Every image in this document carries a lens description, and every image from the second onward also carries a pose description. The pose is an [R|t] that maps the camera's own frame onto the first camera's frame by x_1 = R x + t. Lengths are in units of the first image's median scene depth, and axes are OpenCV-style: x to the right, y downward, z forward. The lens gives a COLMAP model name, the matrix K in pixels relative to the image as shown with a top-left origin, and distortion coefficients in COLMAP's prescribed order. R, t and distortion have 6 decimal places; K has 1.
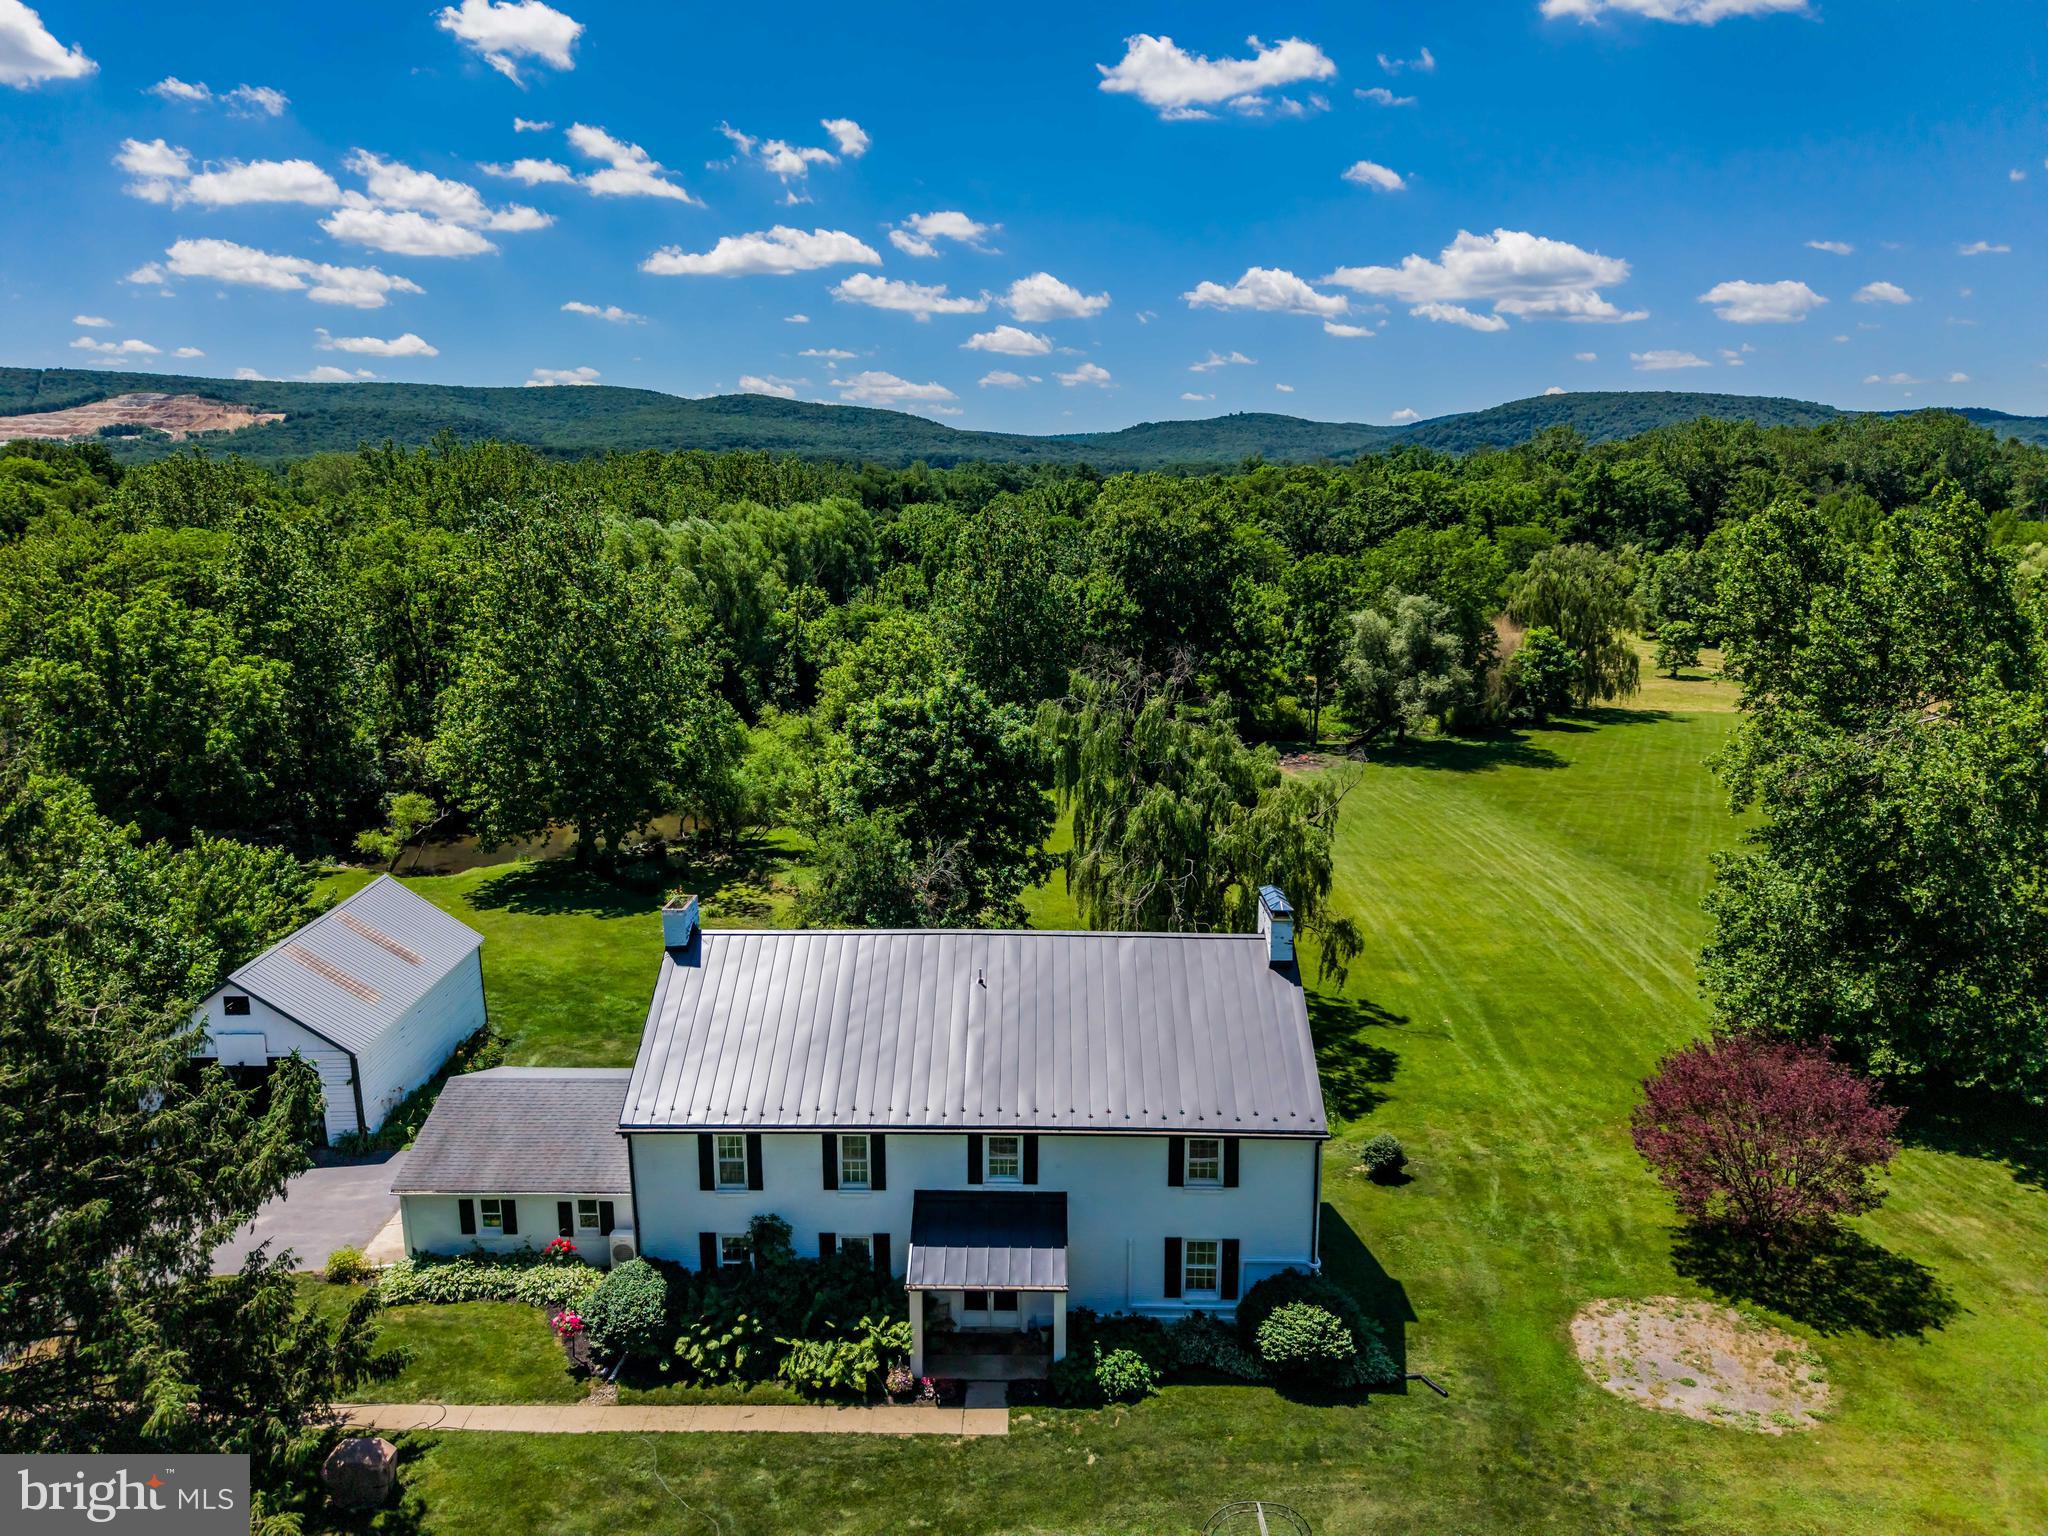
lens RADIAL K [[1371.5, 0, 1018.0], [0, 1371.5, 766.0], [0, 0, 1]] dist [0.019187, -0.017364]
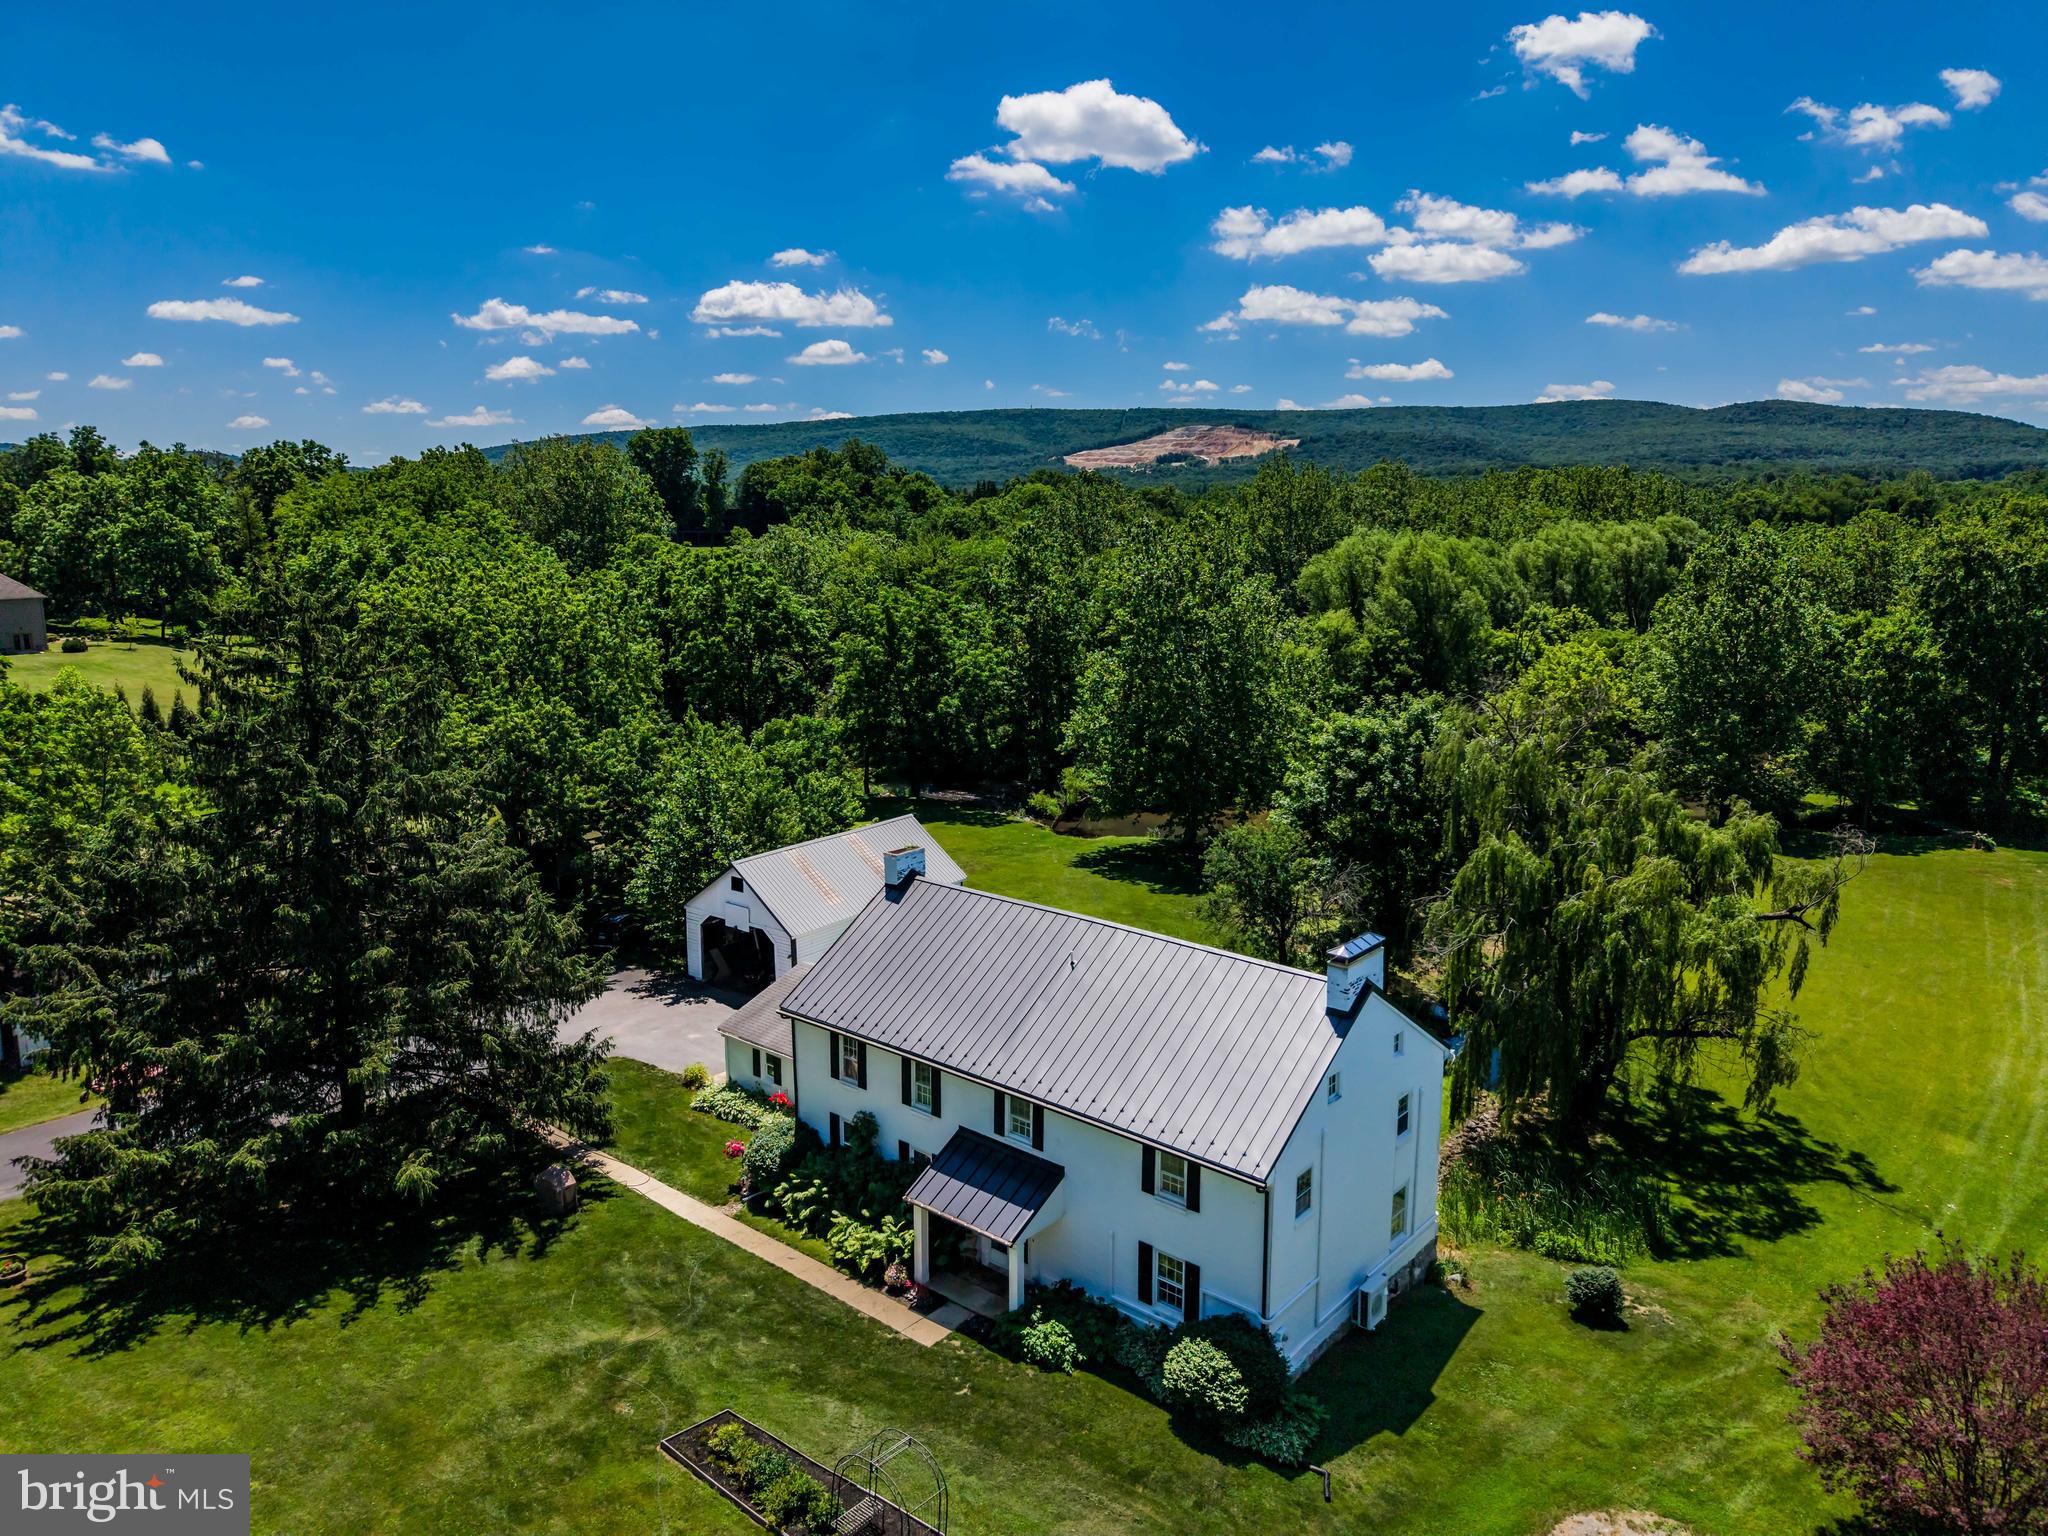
lens RADIAL K [[1371.5, 0, 1017.4], [0, 1371.5, 772.7], [0, 0, 1]] dist [0.019187, -0.017364]
pose [[0.777155, 0.119512, -0.617857, 0.355038], [-0.124079, 0.991628, 0.035740, -0.014489], [0.616956, 0.048888, 0.785478, 0.072911]]
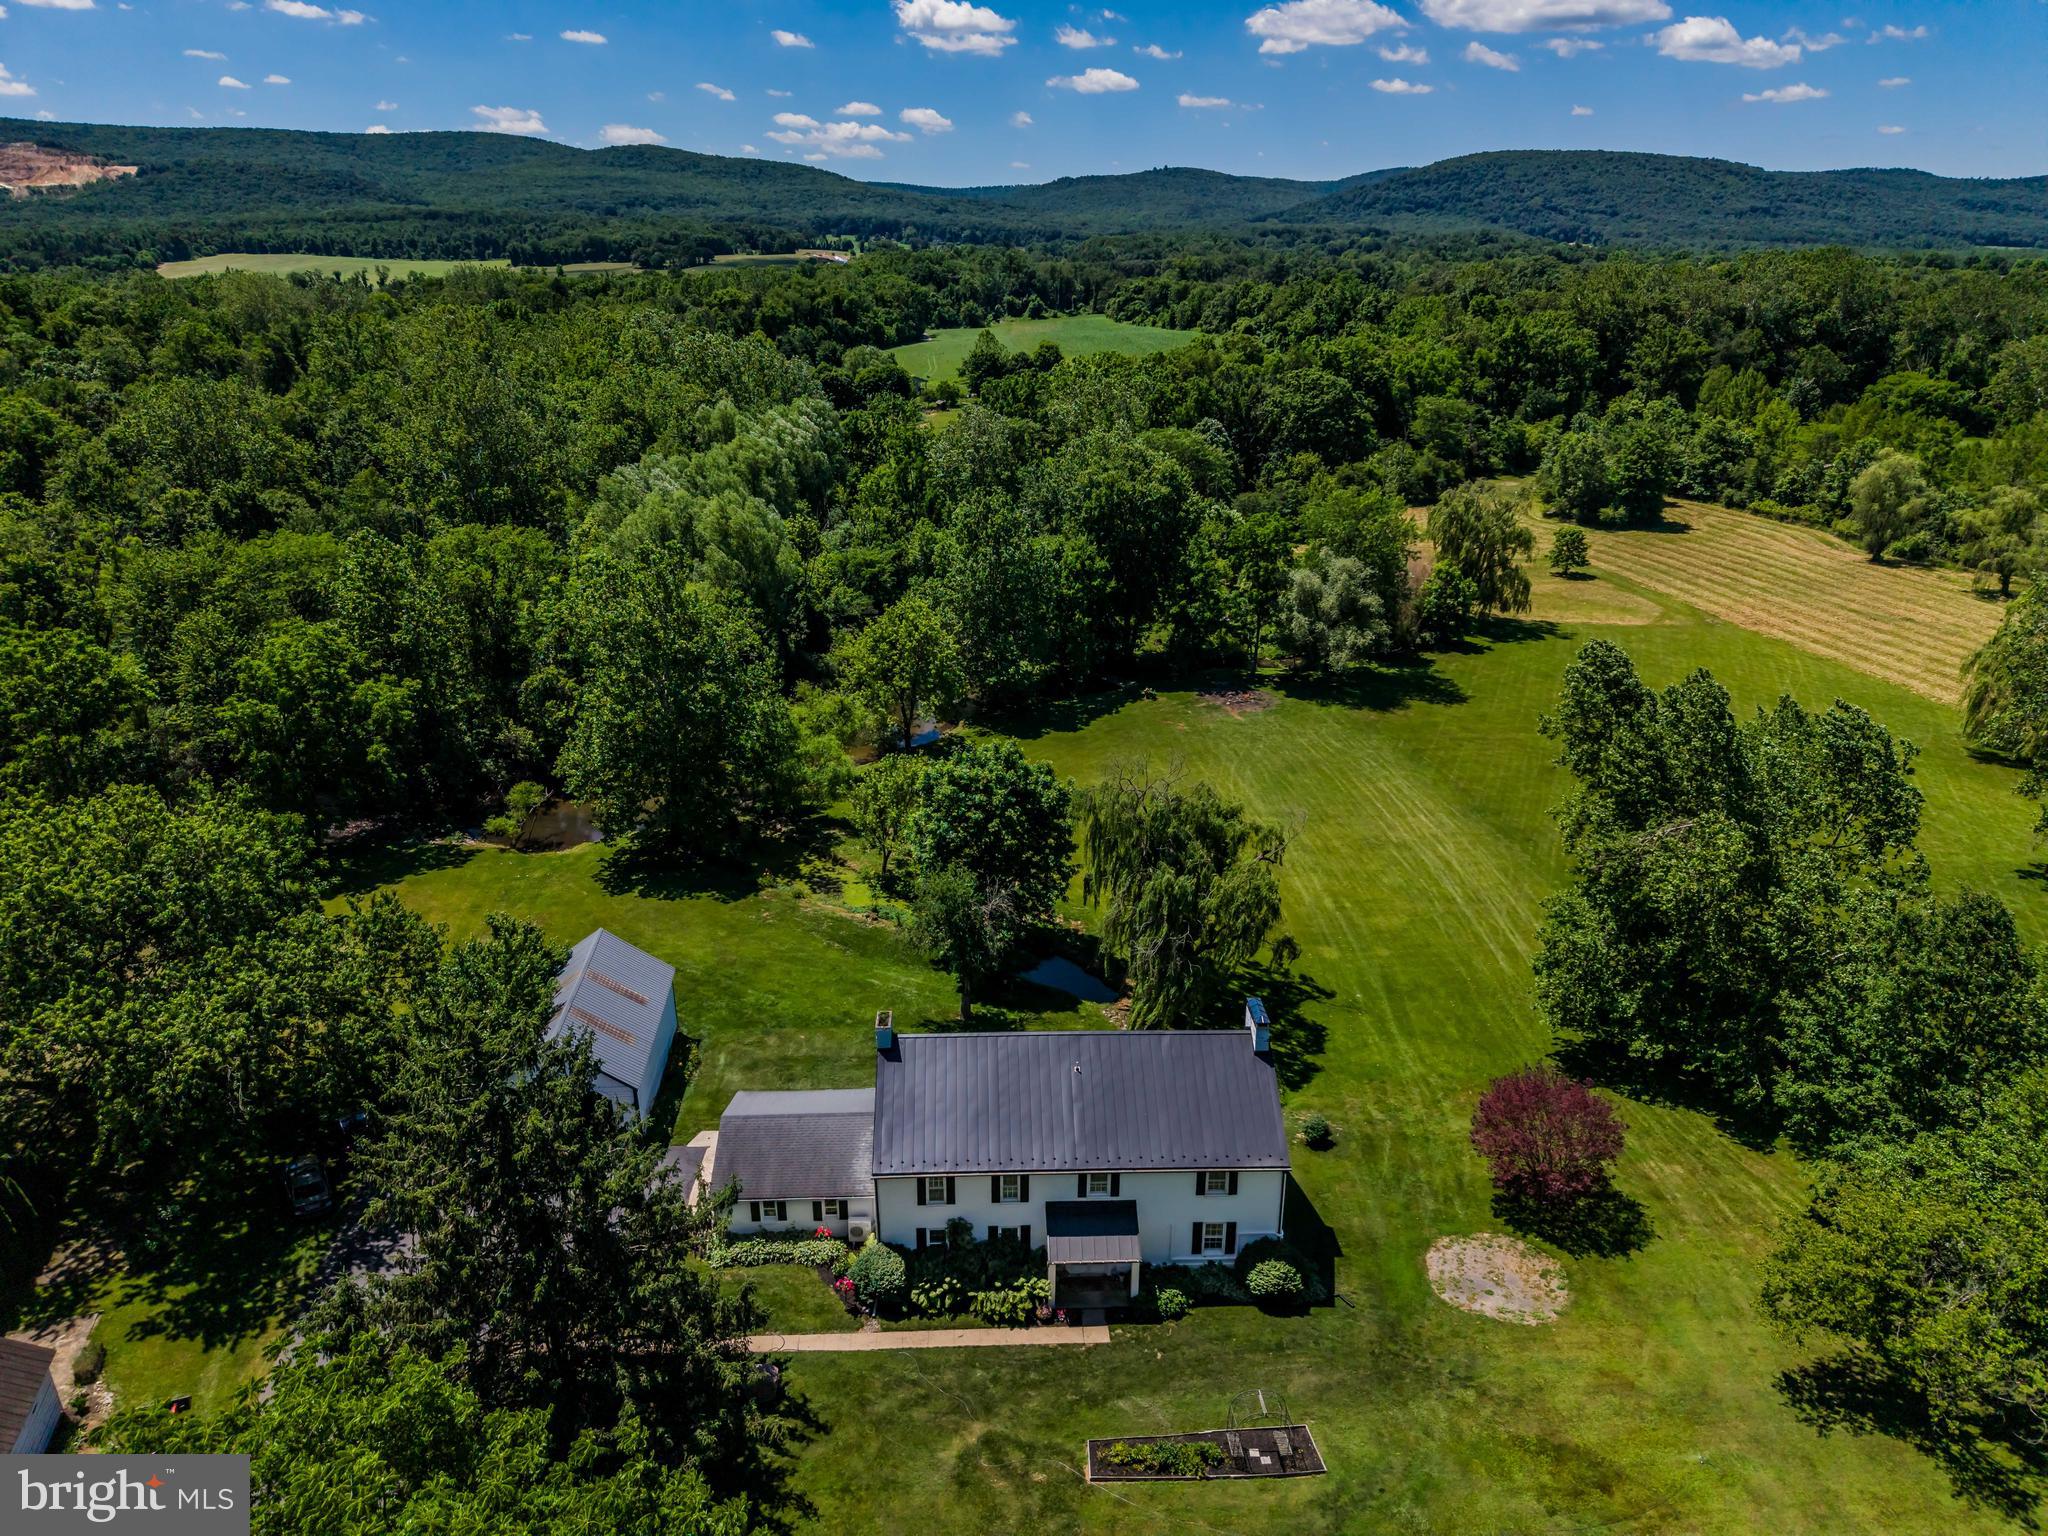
lens RADIAL K [[1371.5, 0, 1017.3], [0, 1371.5, 765.9], [0, 0, 1]] dist [0.019187, -0.017364]
pose [[0.998263, -0.017651, 0.056207, -0.110778], [0.008198, 0.986398, 0.164168, -0.279793], [-0.058340, -0.163422, 0.984830, -0.320999]]
